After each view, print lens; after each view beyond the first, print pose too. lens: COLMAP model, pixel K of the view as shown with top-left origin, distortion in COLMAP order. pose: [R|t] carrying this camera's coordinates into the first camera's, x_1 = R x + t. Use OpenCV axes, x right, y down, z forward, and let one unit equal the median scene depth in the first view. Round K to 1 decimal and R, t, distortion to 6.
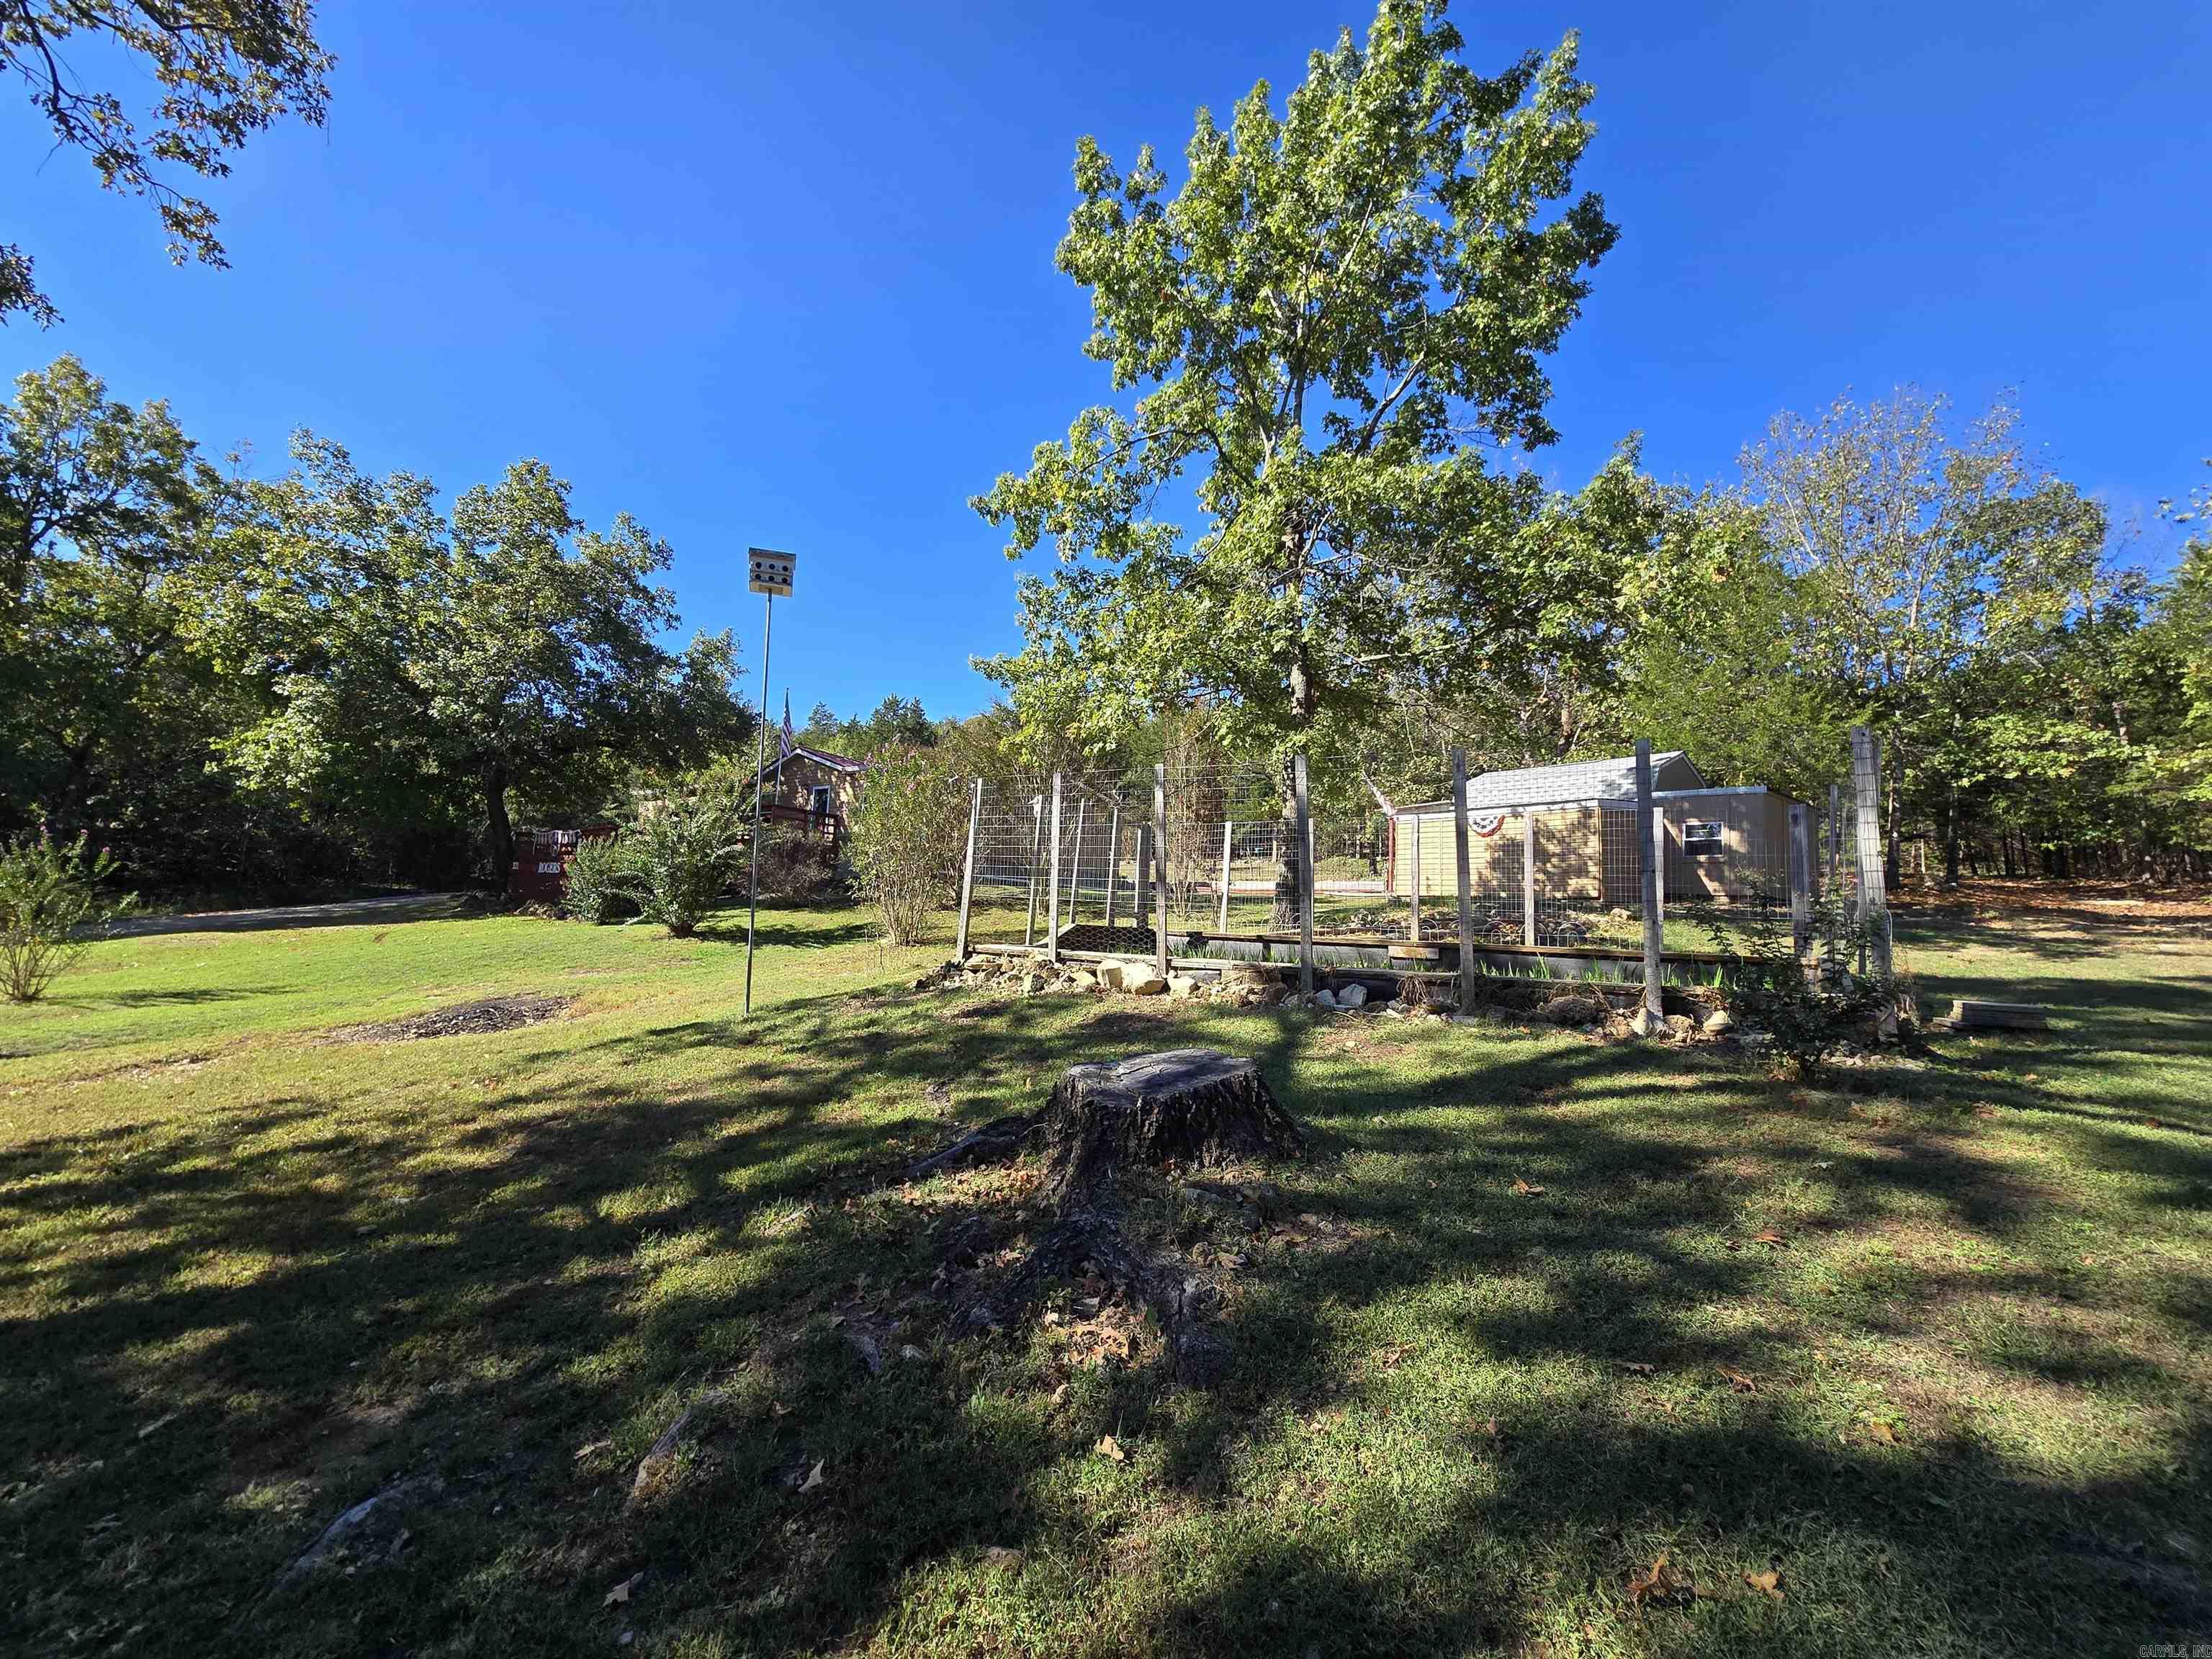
lens RADIAL K [[874.4, 0, 1114.4], [0, 874.4, 830.7], [0, 0, 1]] dist [-0.000021, -0.000034]
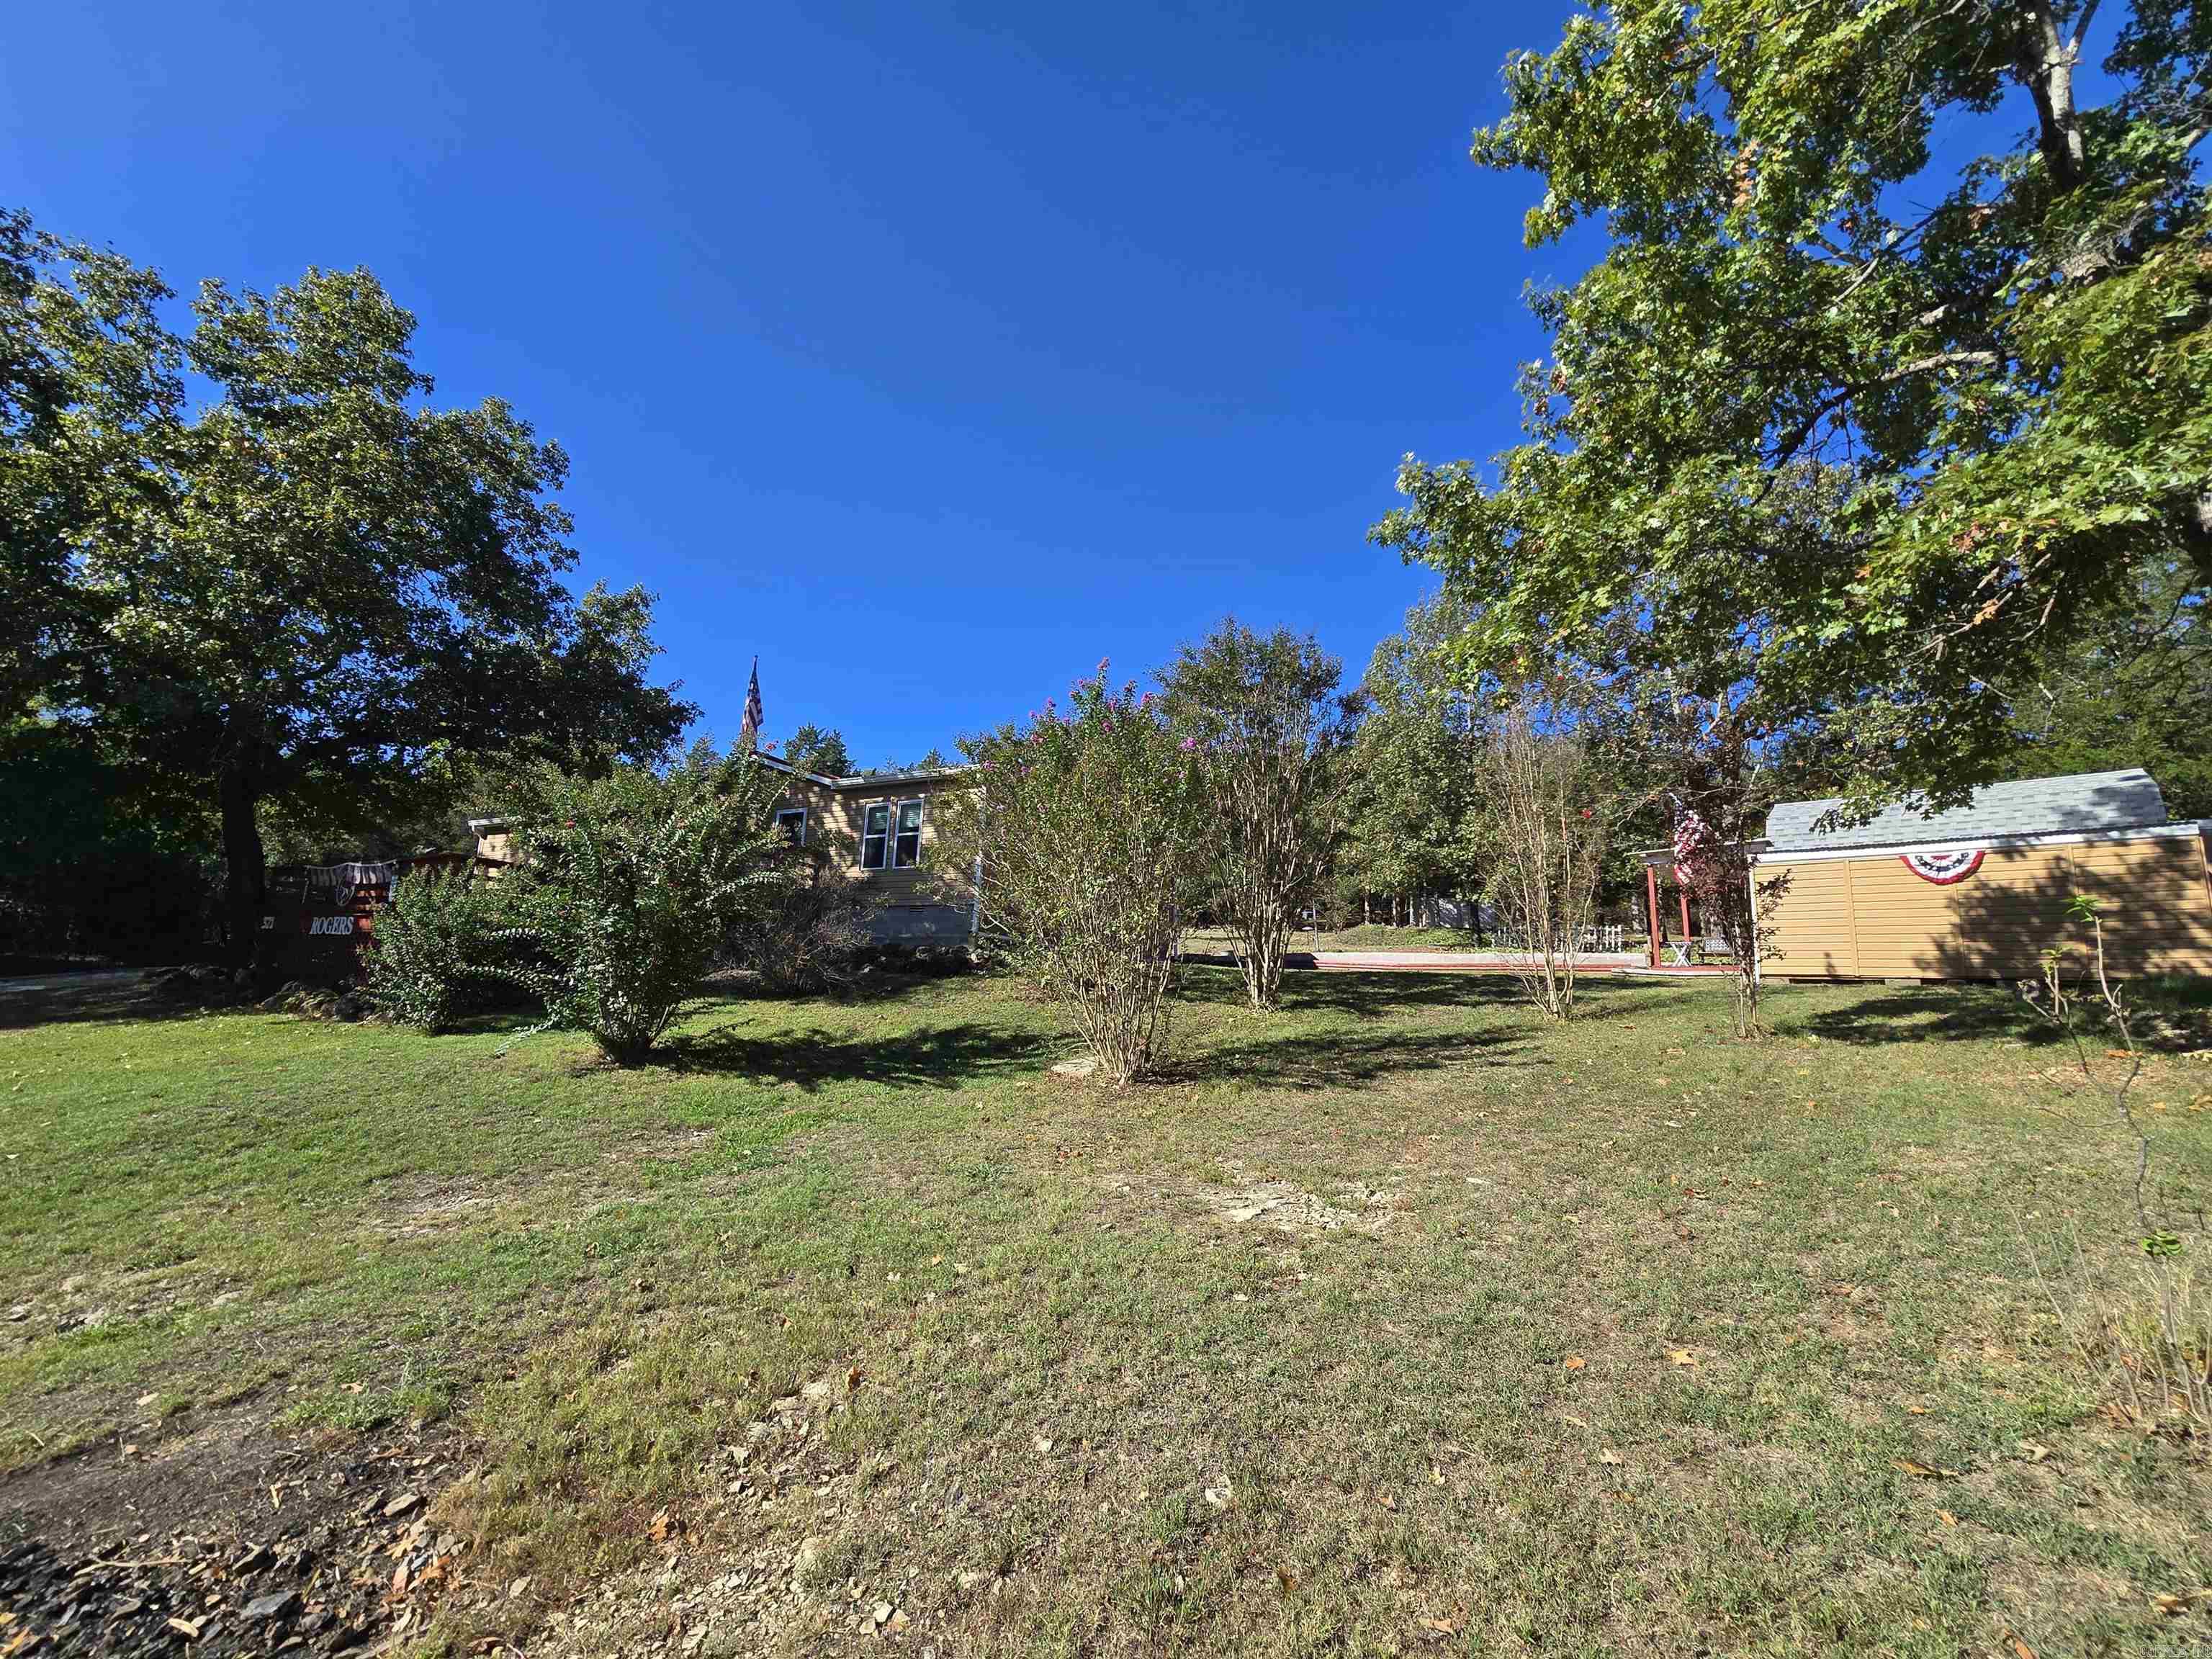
lens RADIAL K [[894.8, 0, 1112.6], [0, 894.8, 832.0], [0, 0, 1]] dist [0.002877, 0.000394]
pose [[0.989261, 0.022518, 0.144412, -0.235291], [-0.011474, 0.996976, -0.076858, 0.021287], [-0.145706, 0.074376, 0.986528, 0.353784]]
